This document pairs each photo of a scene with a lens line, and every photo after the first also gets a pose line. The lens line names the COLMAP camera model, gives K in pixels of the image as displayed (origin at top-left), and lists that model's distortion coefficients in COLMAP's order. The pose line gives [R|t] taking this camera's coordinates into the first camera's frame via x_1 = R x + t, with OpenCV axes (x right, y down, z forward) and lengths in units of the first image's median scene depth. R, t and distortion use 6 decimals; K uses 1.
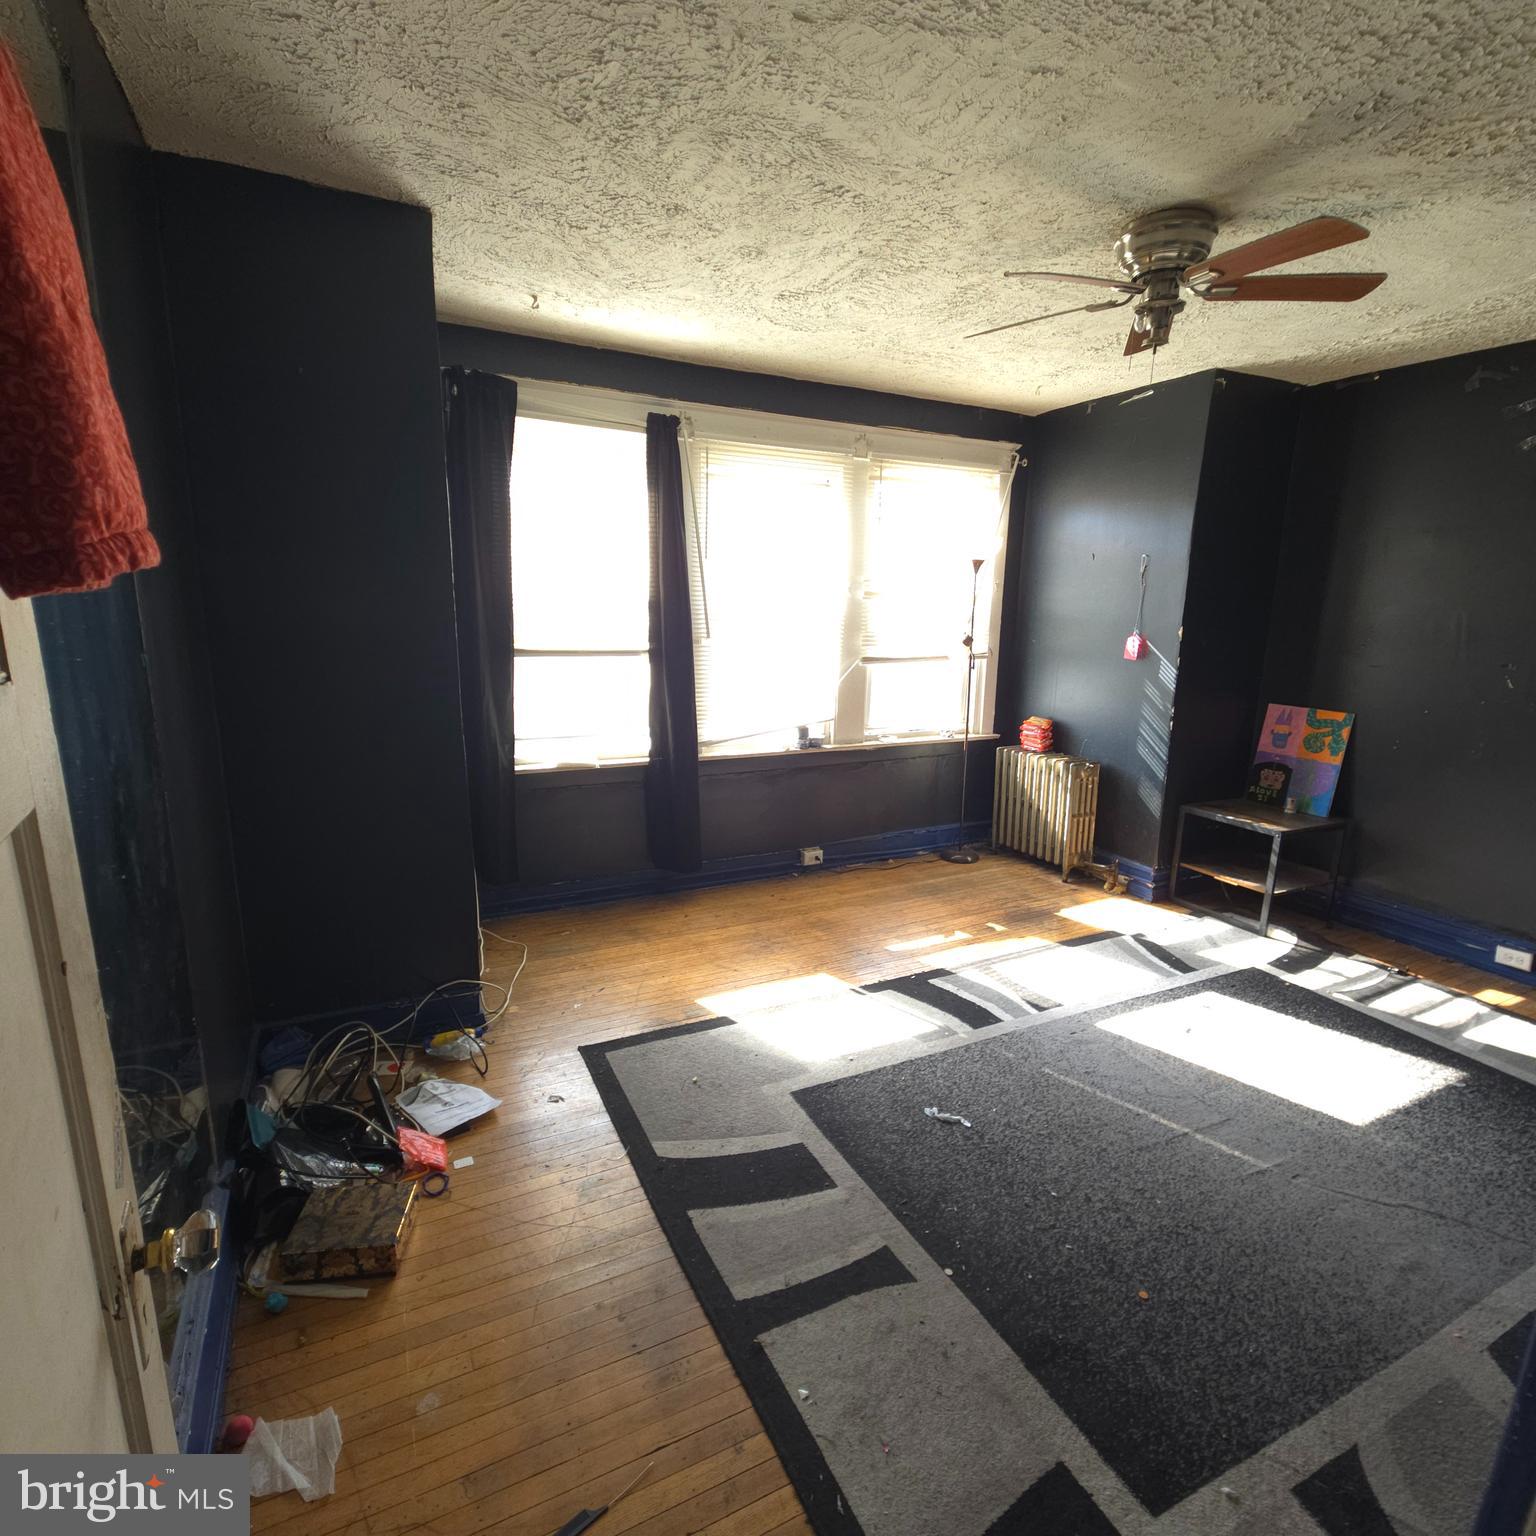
lens RADIAL K [[826.9, 0, 760.4], [0, 826.9, 766.2], [0, 0, 1]] dist [0.008744, 0.000627]
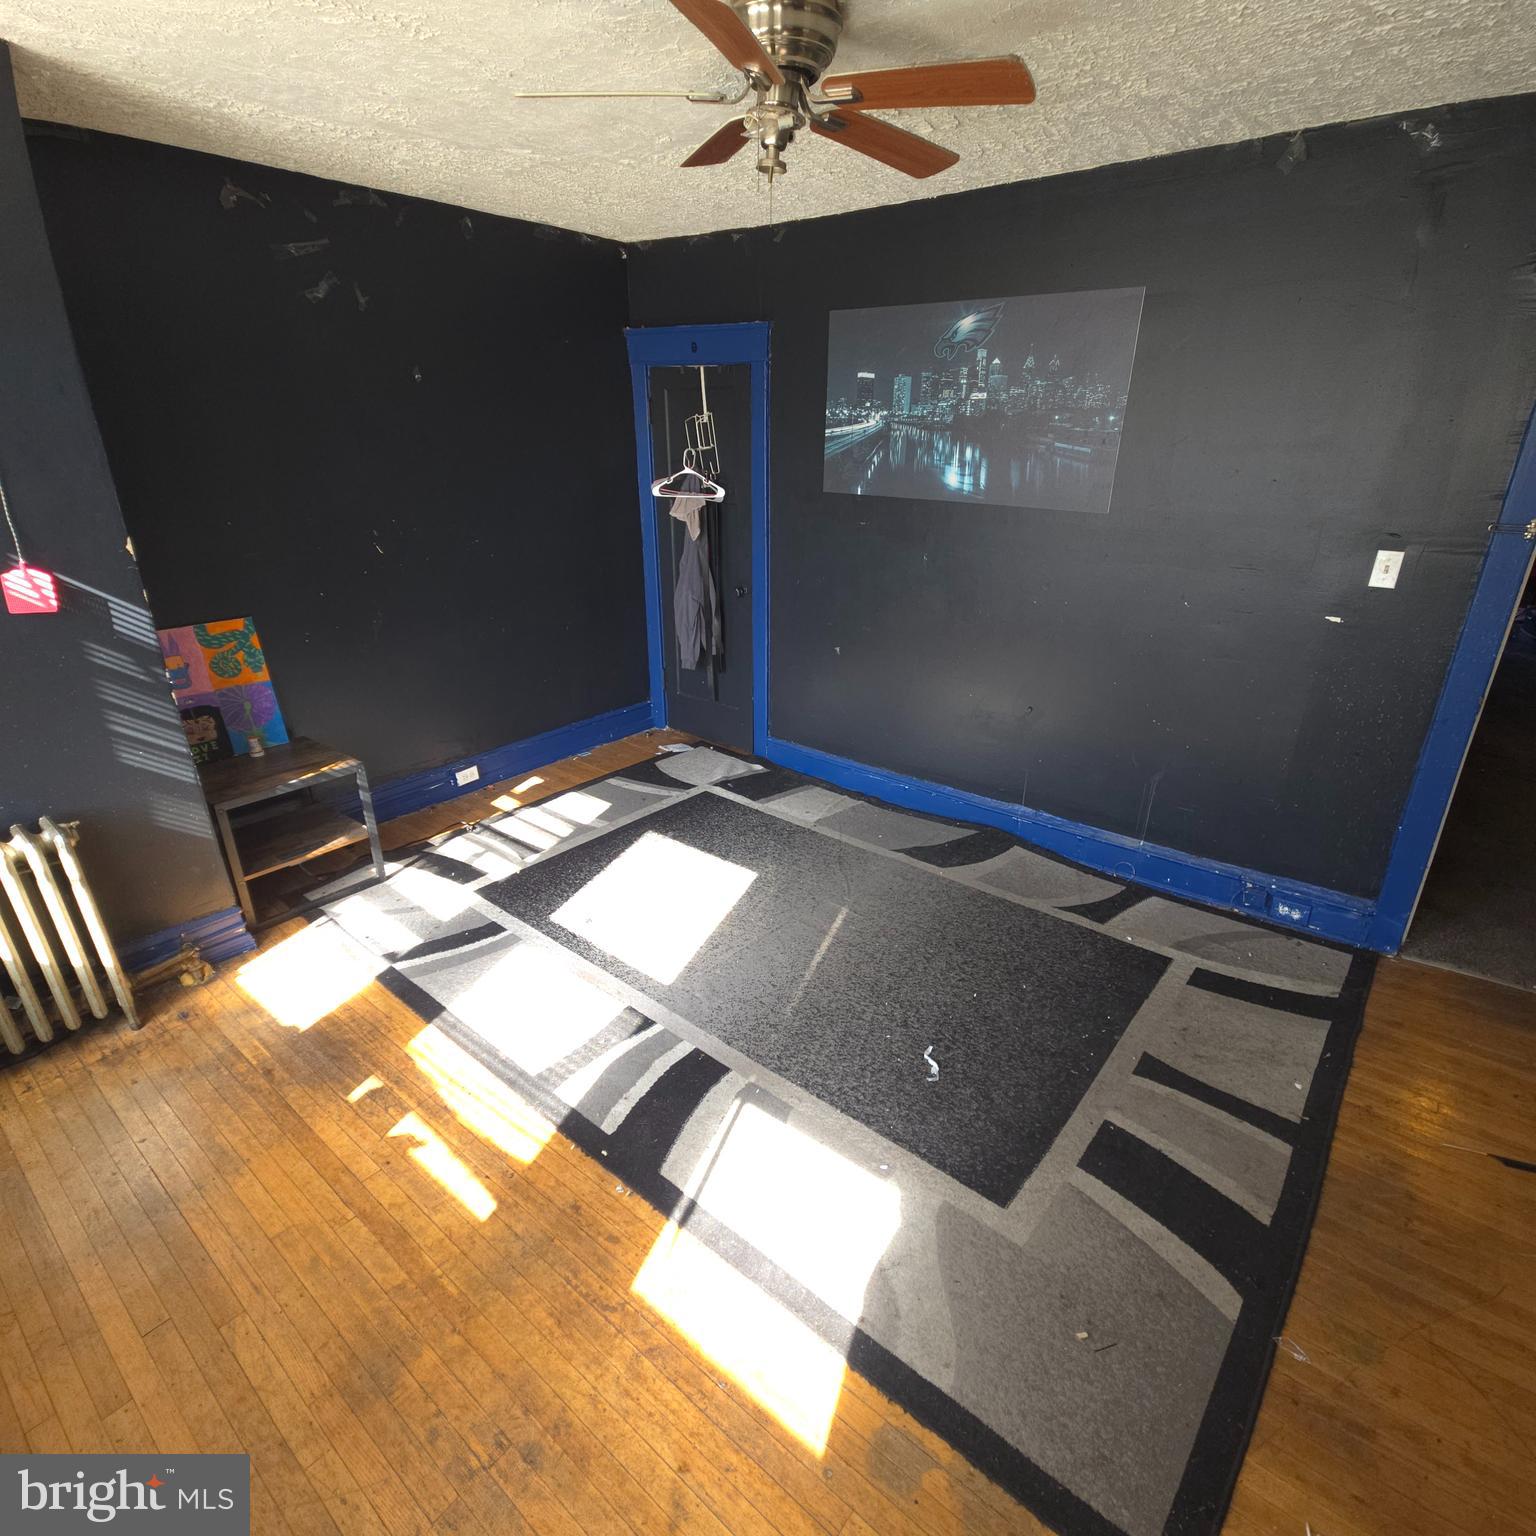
lens RADIAL K [[826.9, 0, 761.2], [0, 826.9, 777.1], [0, 0, 1]] dist [0.008744, 0.000627]
pose [[-0.396897, -0.369511, 0.840199, -0.274828], [0.184428, 0.864612, 0.467368, -0.252863], [-0.899144, 0.340453, -0.275014, 0.962382]]
